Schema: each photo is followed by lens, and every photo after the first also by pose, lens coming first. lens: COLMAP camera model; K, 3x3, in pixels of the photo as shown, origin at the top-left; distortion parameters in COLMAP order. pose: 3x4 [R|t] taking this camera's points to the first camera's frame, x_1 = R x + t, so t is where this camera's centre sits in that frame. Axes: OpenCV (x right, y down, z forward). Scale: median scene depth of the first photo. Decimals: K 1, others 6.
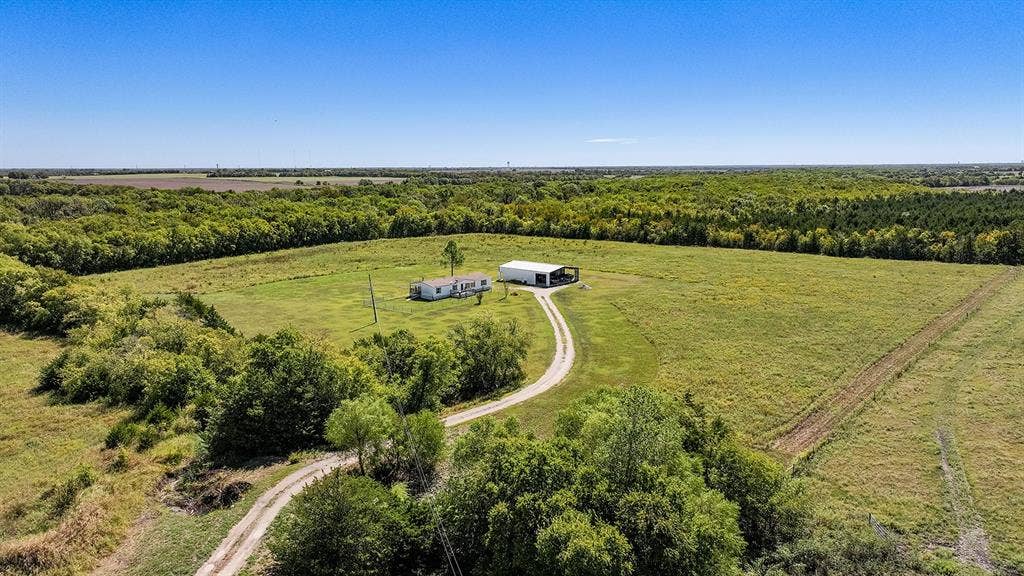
lens RADIAL K [[708.7, 0, 515.1], [0, 708.7, 286.8], [0, 0, 1]] dist [0.001299, 0.003689]
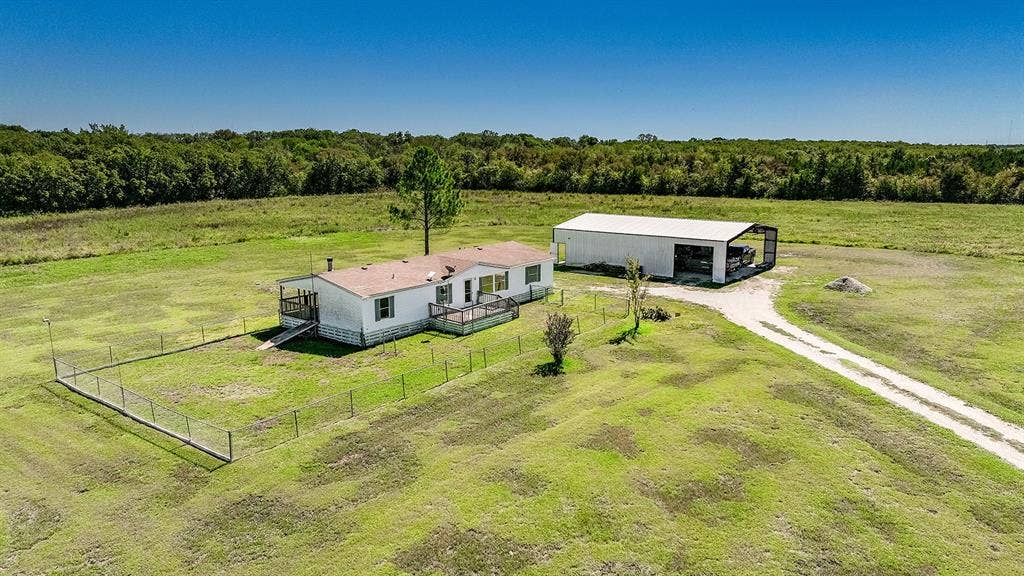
lens RADIAL K [[708.7, 0, 515.2], [0, 708.7, 291.1], [0, 0, 1]] dist [0.001299, 0.003689]
pose [[0.997830, -0.012132, 0.064721, -0.047233], [0.010204, 0.999497, 0.030041, -0.005054], [-0.065053, -0.029316, 0.997451, 0.452431]]
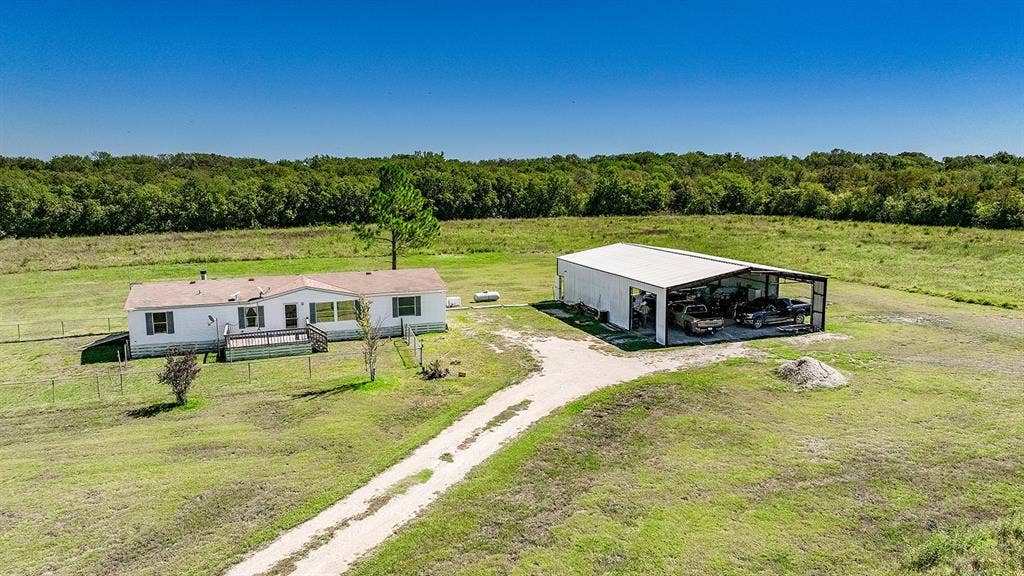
lens RADIAL K [[708.7, 0, 516.8], [0, 708.7, 284.6], [0, 0, 1]] dist [0.001299, 0.003689]
pose [[0.874063, 0.070624, -0.480651, 0.079948], [-0.076345, 0.997052, 0.007668, -0.012638], [0.479775, 0.029993, 0.876879, 0.512148]]
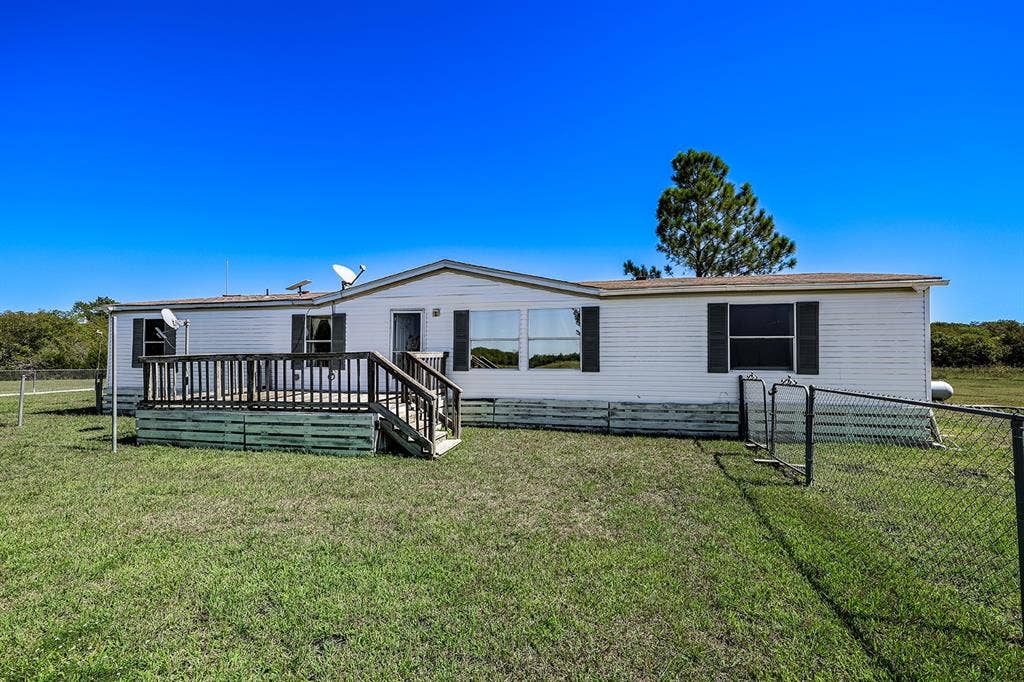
lens RADIAL K [[454.2, 0, 510.6], [0, 454.2, 344.6], [0, 0, 1]] dist [-0.005669, -0.000864]
pose [[0.467034, -0.000953, -0.884239, -0.008806], [-0.144160, 0.986538, -0.077205, 0.001888], [0.872409, 0.163529, 0.460610, 0.624240]]
